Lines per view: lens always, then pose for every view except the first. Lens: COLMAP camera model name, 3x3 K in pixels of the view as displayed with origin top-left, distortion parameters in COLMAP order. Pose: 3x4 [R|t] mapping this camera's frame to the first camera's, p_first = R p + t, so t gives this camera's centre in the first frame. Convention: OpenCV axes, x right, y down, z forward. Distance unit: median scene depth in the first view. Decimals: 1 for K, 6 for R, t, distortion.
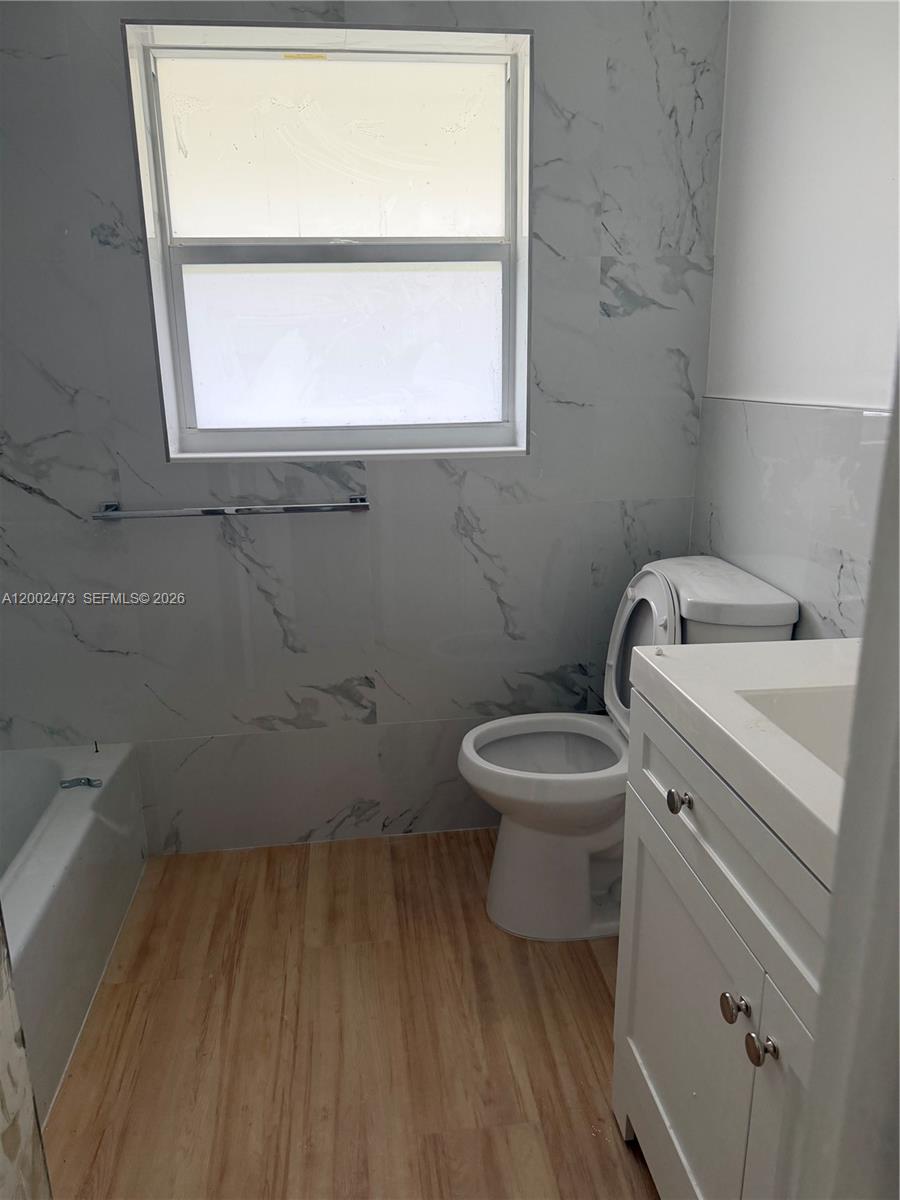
lens RADIAL K [[839.7, 0, 477.7], [0, 839.7, 608.2], [0, 0, 1]] dist [0.050405, -0.100627]
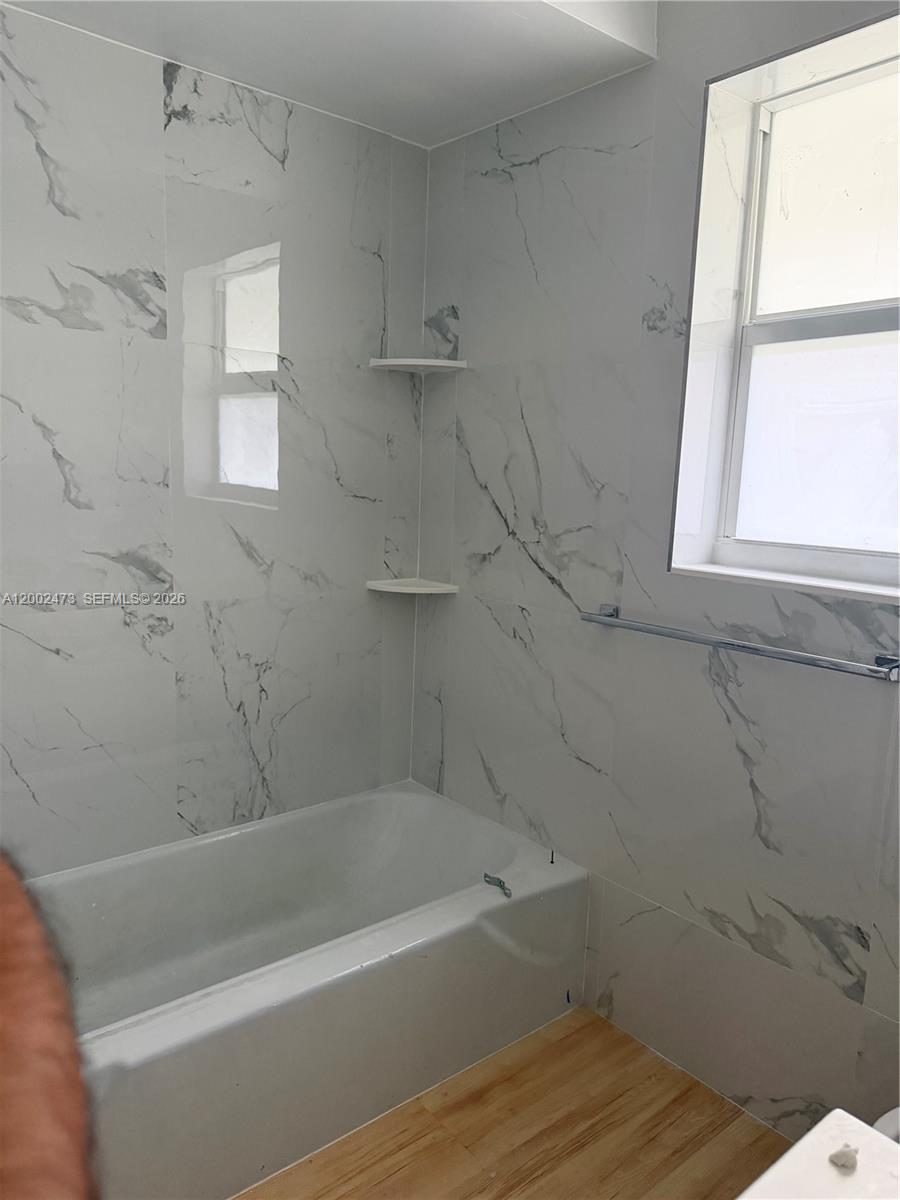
lens RADIAL K [[839.7, 0, 477.7], [0, 839.7, 608.2], [0, 0, 1]] dist [0.050405, -0.100627]
pose [[0.508773, 0.160706, -0.845768, 0.257747], [-0.273996, 0.961564, 0.017886, -0.097499], [0.816135, 0.222637, 0.533251, 0.389429]]
